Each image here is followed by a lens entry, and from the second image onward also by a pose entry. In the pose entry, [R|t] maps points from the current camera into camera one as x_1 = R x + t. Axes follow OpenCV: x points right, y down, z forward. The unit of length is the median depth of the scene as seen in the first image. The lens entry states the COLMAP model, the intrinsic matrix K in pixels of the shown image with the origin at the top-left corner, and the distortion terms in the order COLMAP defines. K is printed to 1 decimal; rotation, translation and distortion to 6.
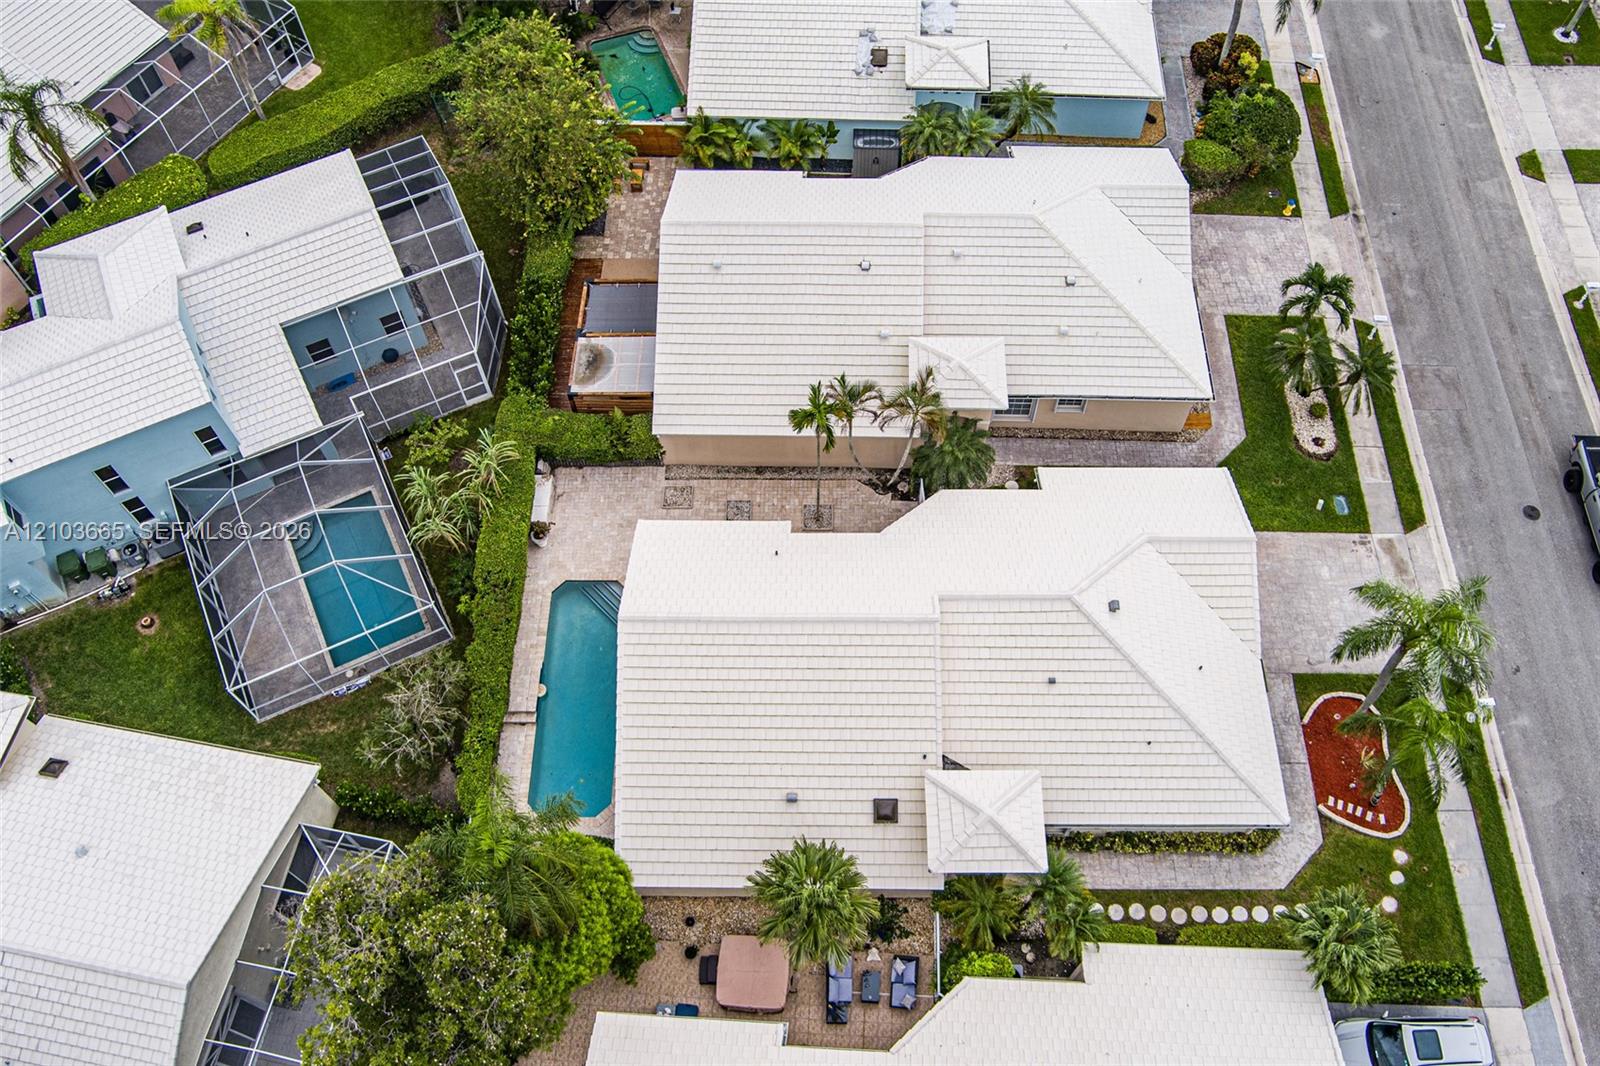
lens RADIAL K [[1295.2, 0, 800.0], [0, 1295.2, 533.0], [0, 0, 1]] dist [-0.073321, 0.019180]
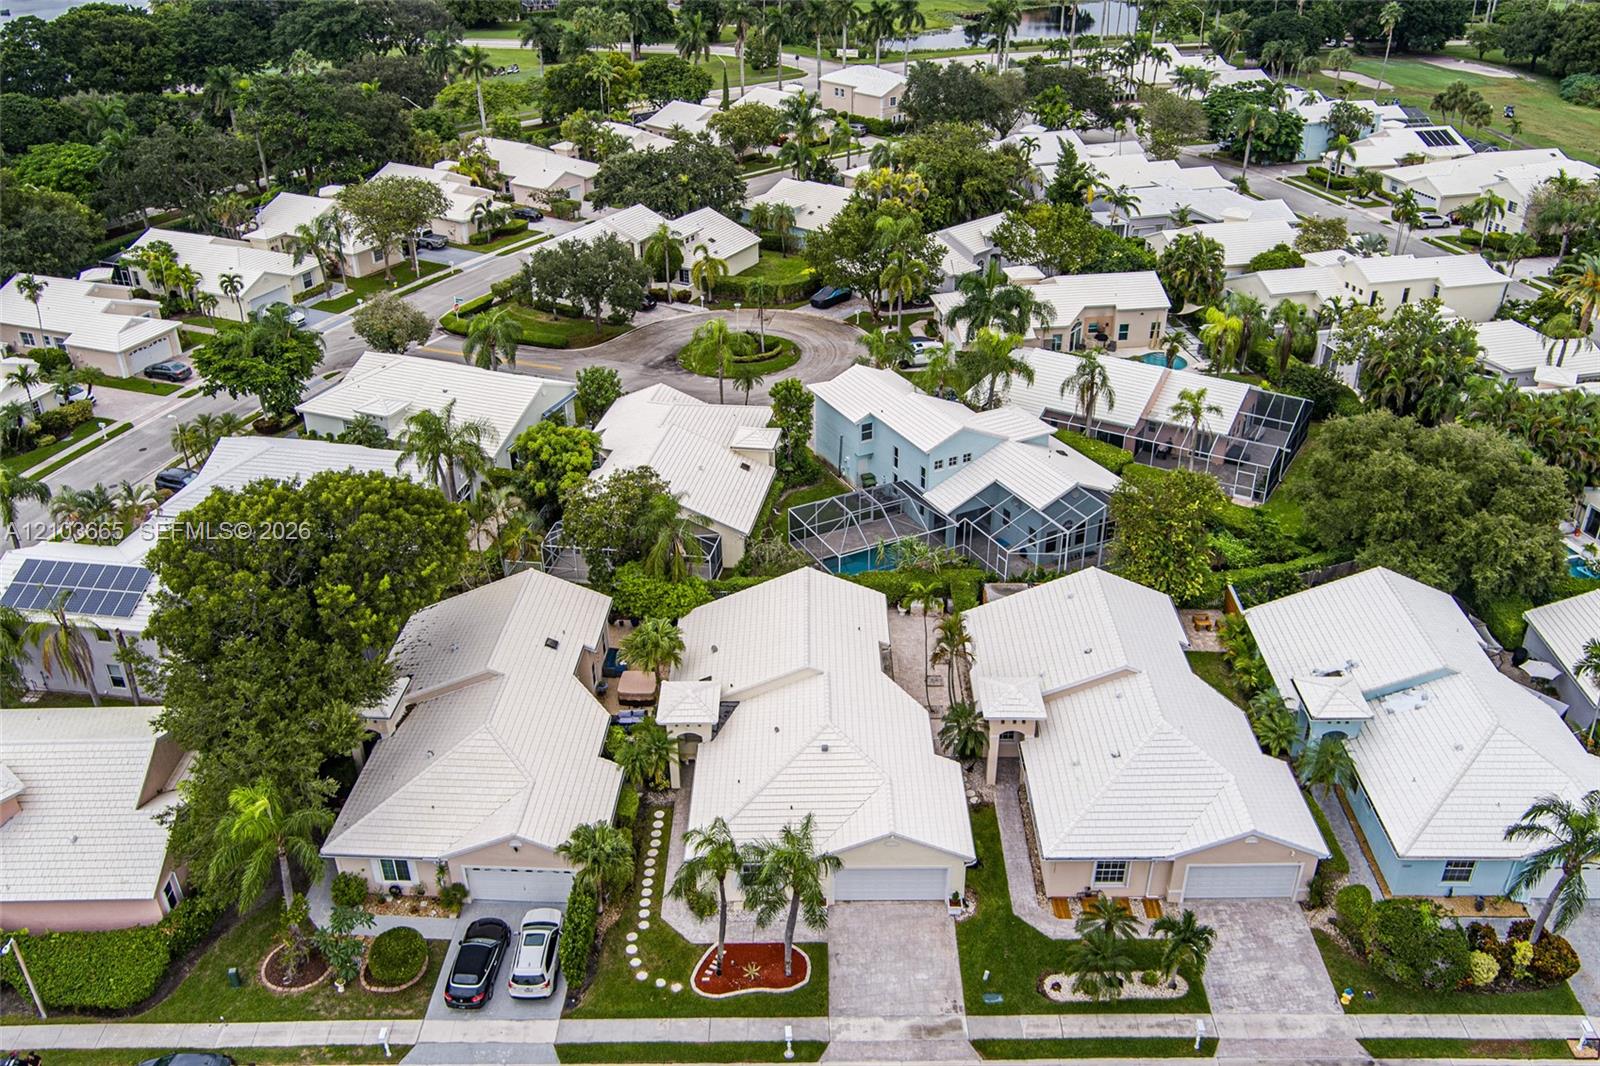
lens RADIAL K [[1295.2, 0, 800.0], [0, 1295.2, 533.0], [0, 0, 1]] dist [-0.073321, 0.019180]
pose [[0.009220, 0.496711, -0.867867, 1.211990], [-0.857413, 0.450523, 0.248742, -0.345157], [0.514547, 0.741827, 0.430040, 0.127975]]
